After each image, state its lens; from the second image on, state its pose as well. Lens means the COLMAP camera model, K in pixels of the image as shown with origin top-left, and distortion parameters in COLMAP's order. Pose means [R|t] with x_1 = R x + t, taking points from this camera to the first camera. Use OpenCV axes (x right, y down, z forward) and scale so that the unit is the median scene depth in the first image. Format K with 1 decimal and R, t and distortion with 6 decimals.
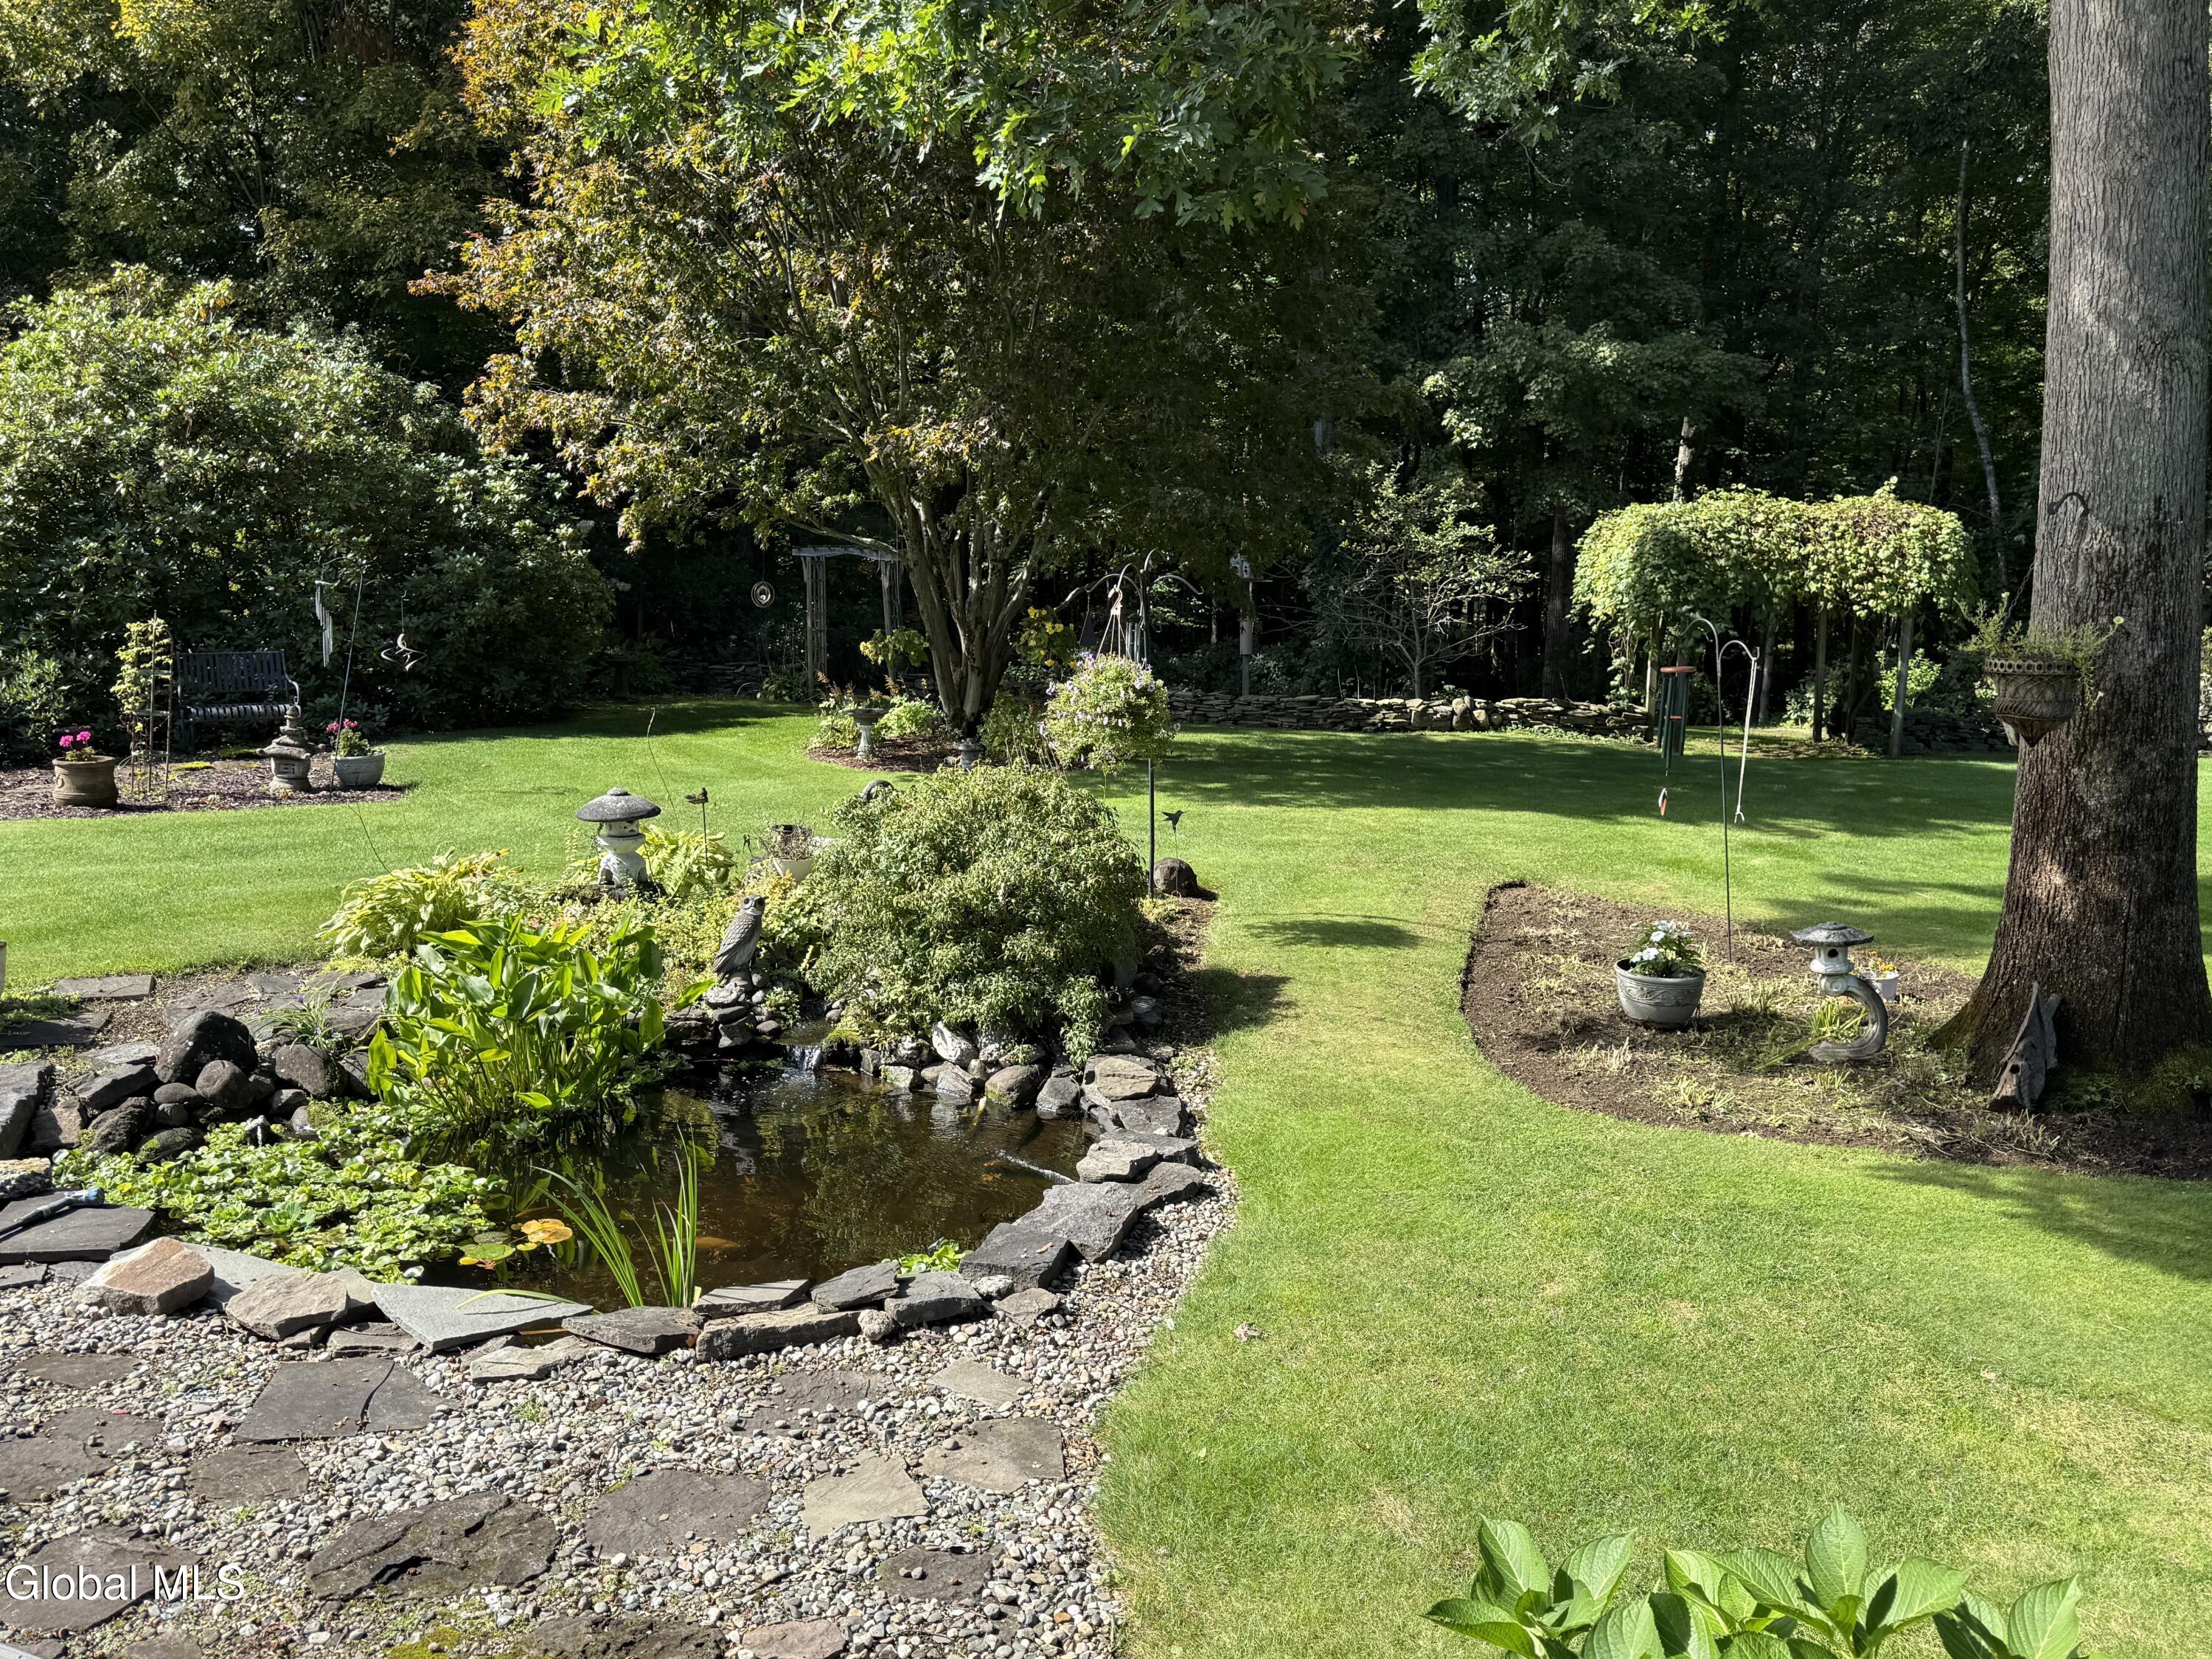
lens RADIAL K [[1830.7, 0, 1090.8], [0, 1830.7, 826.2], [0, 0, 1]] dist [0.122992, -0.189054]
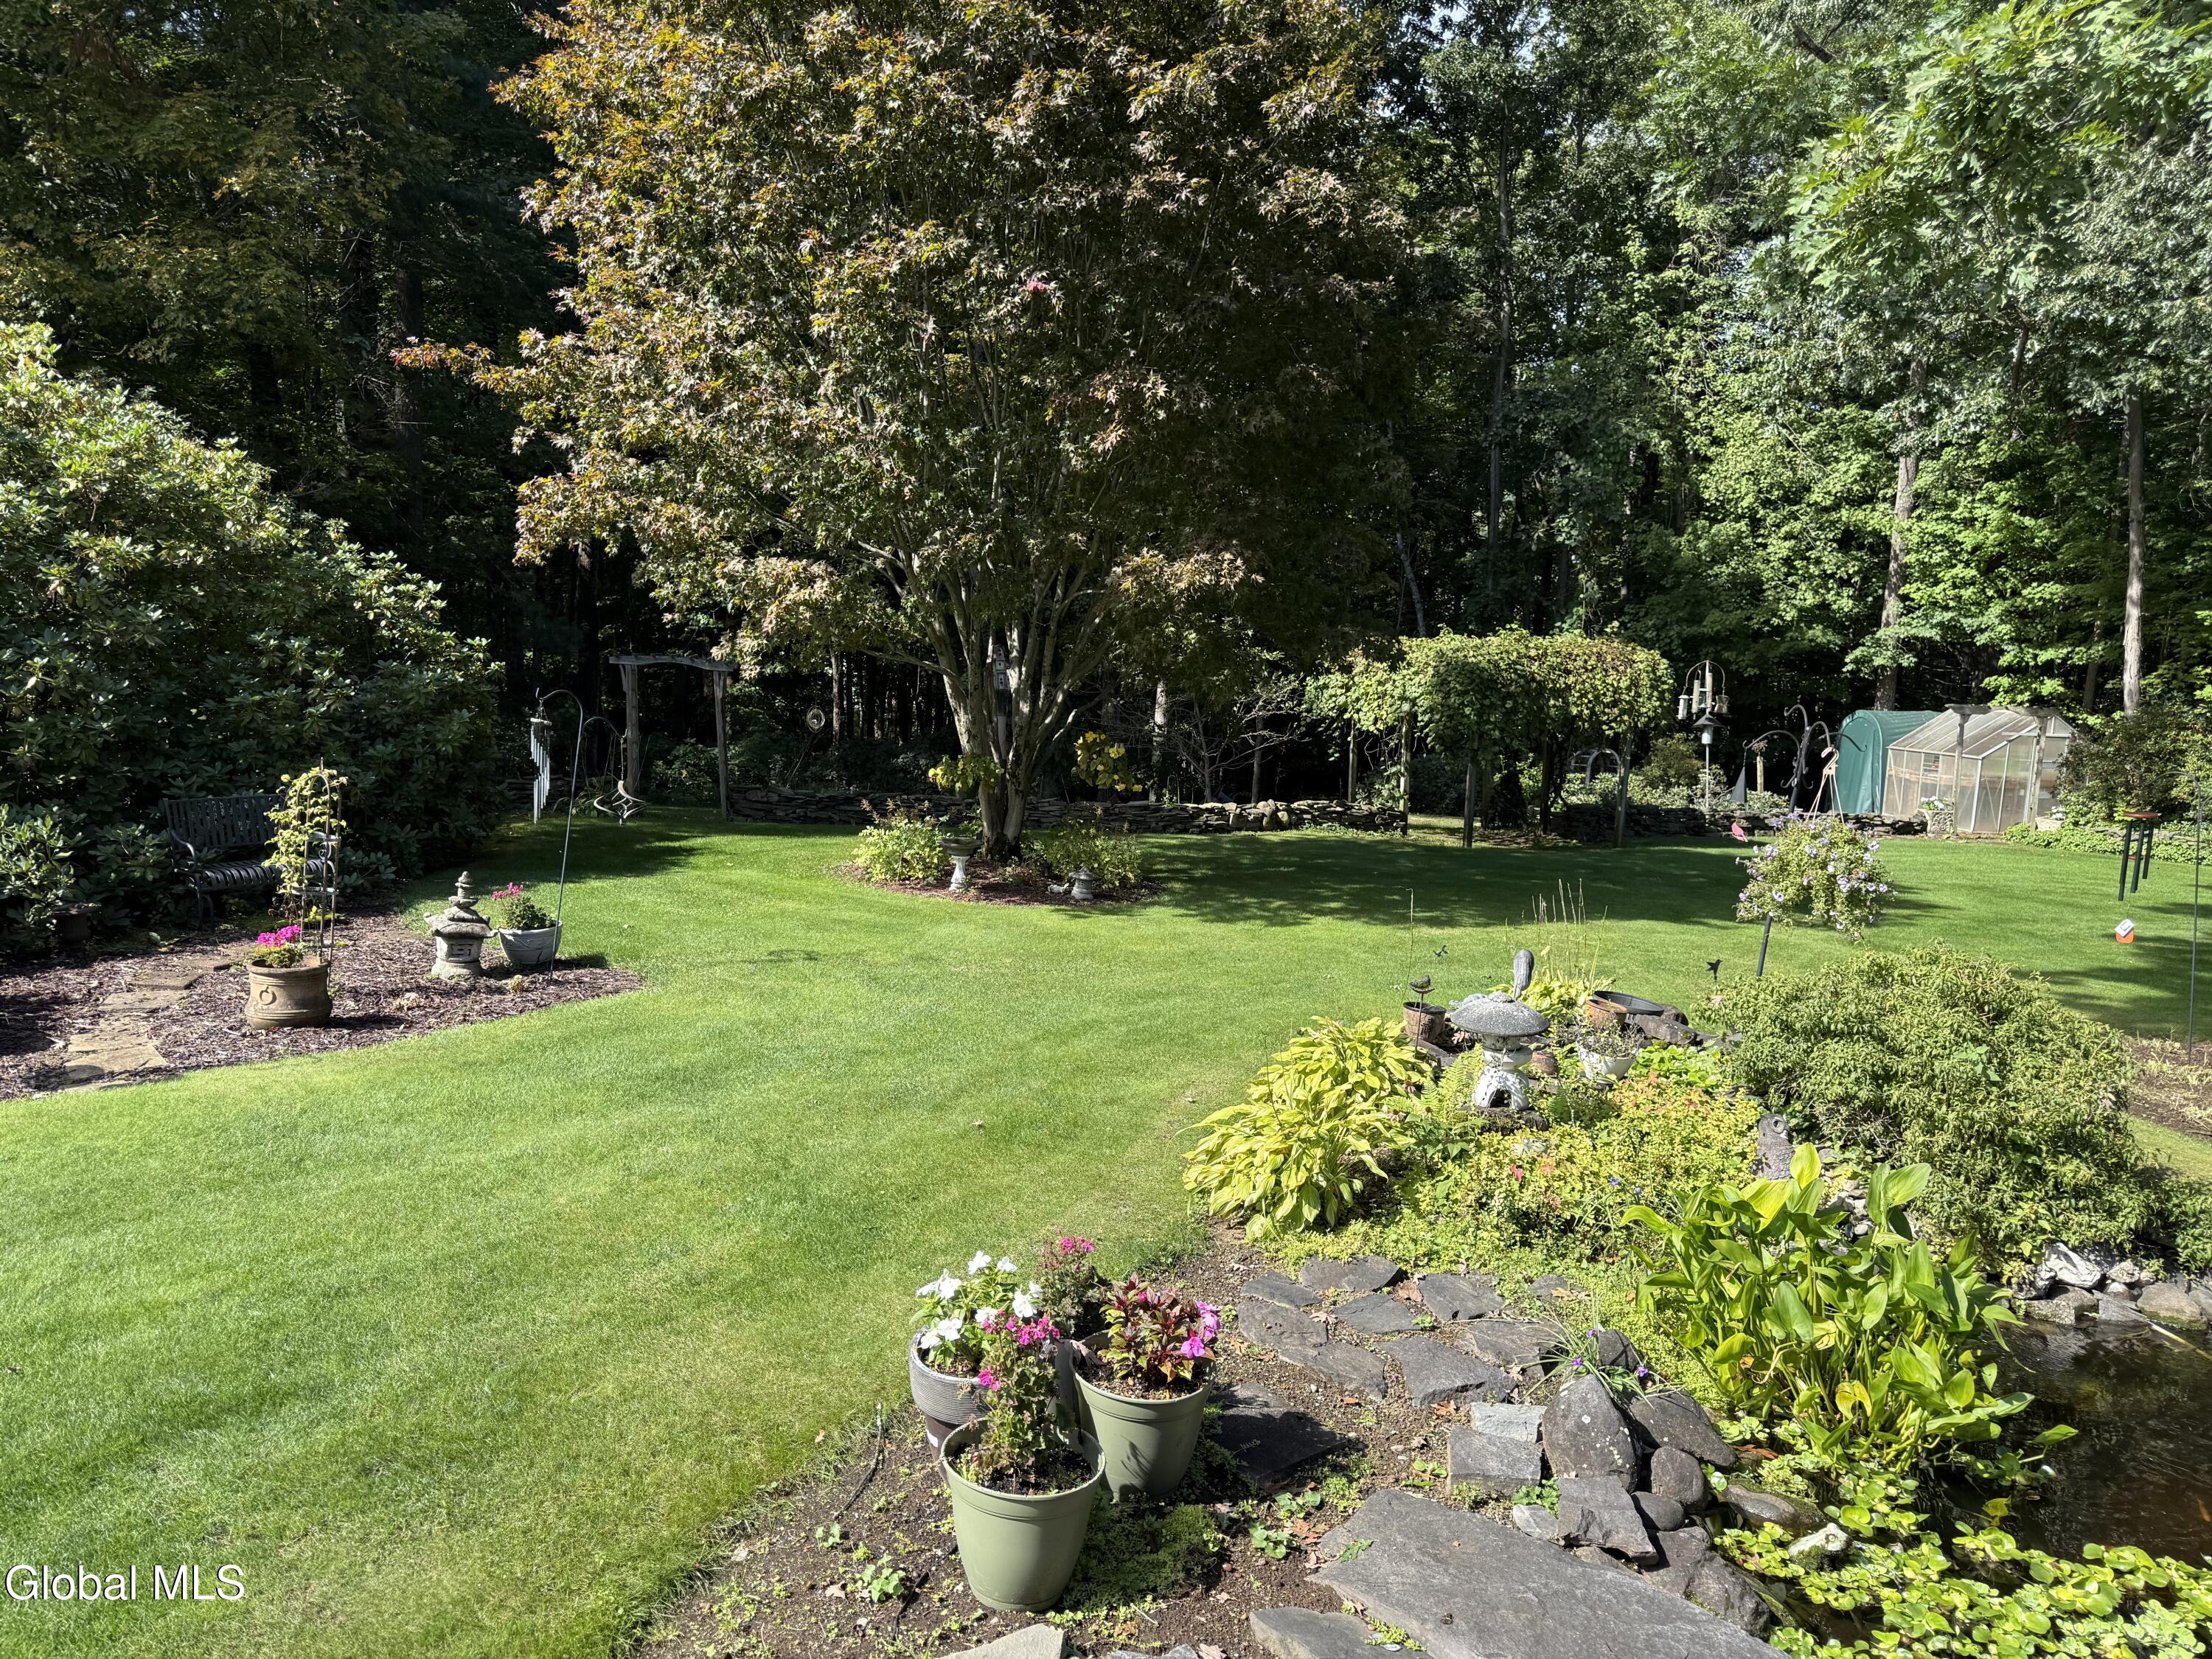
lens RADIAL K [[1557.7, 0, 1084.9], [0, 1557.7, 856.5], [0, 0, 1]] dist [0.058416, -0.071428]
pose [[0.908182, -0.035809, 0.417040, -0.612618], [0.040790, 0.999163, -0.003033, -0.075381], [-0.416582, 0.019766, 0.908883, 0.351425]]
